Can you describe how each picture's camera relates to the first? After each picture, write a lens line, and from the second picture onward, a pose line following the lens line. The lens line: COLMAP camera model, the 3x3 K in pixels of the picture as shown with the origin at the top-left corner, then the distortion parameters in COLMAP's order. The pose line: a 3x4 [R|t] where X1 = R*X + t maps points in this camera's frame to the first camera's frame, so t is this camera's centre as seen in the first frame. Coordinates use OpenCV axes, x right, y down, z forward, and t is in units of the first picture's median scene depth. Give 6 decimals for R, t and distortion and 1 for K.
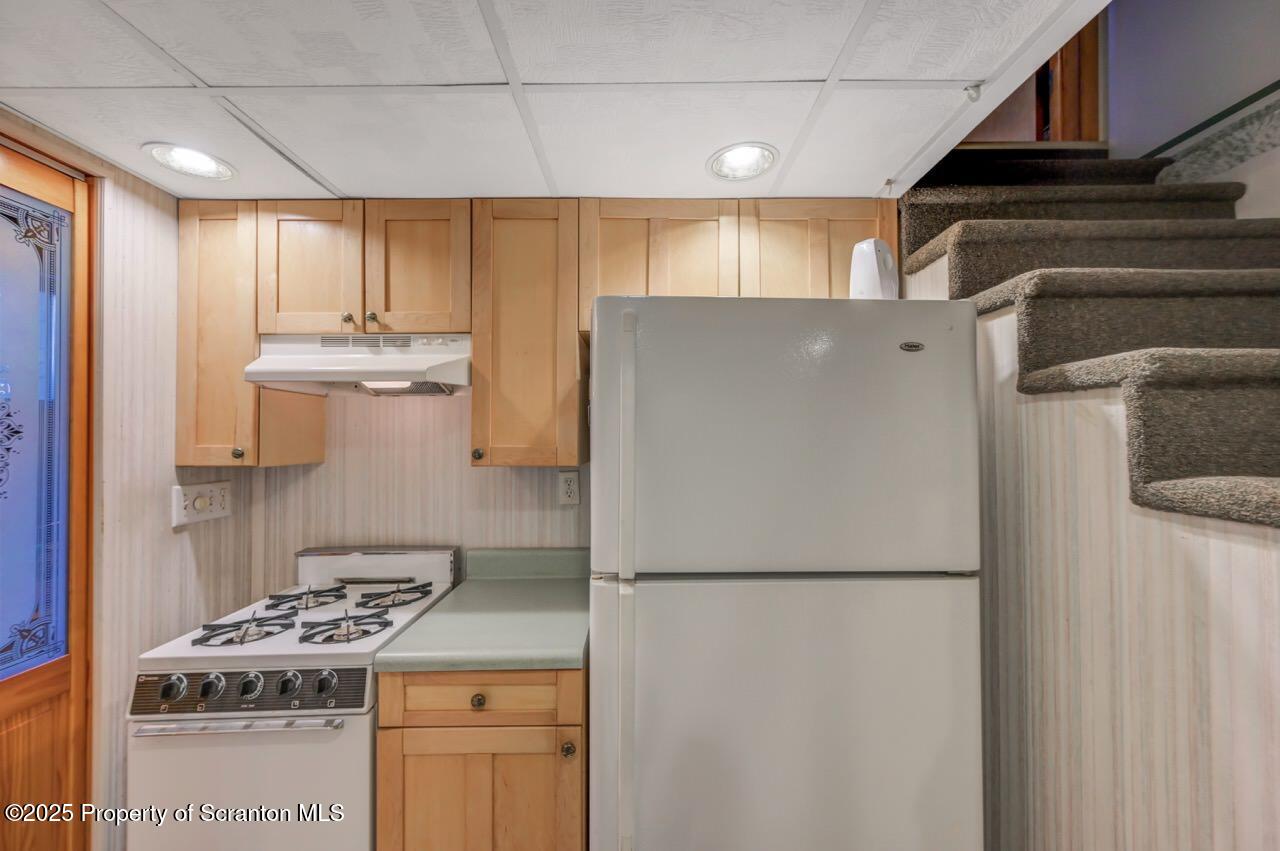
lens RADIAL K [[505.6, 0, 643.8], [0, 505.6, 429.4], [0, 0, 1]] dist [-0.000386, 0.000474]
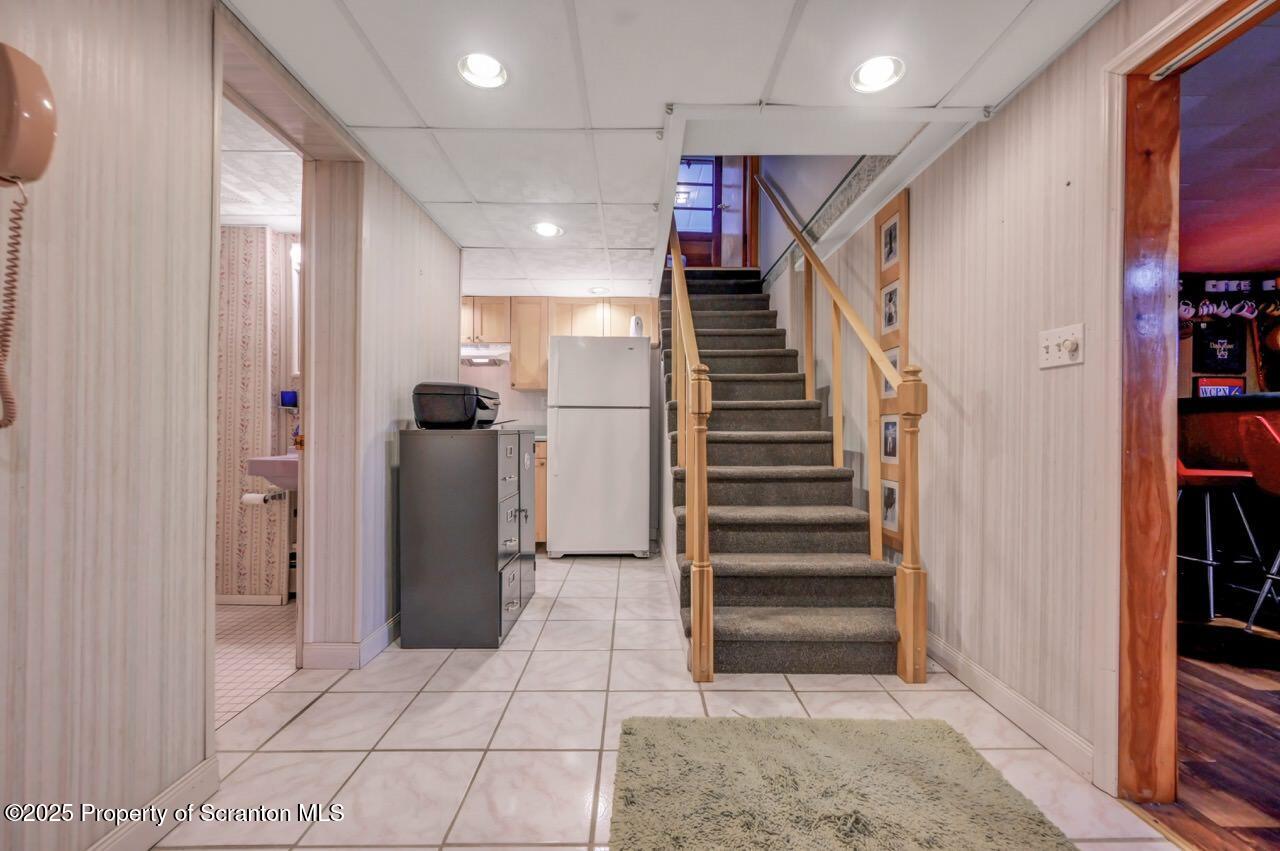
lens RADIAL K [[505.6, 0, 635.0], [0, 505.6, 428.3], [0, 0, 1]] dist [-0.000386, 0.000474]
pose [[0.999976, 0.006885, -0.000381, 0.375420], [-0.006886, 0.999974, -0.002183, 0.300148], [0.000366, 0.002186, 0.999998, -1.899355]]
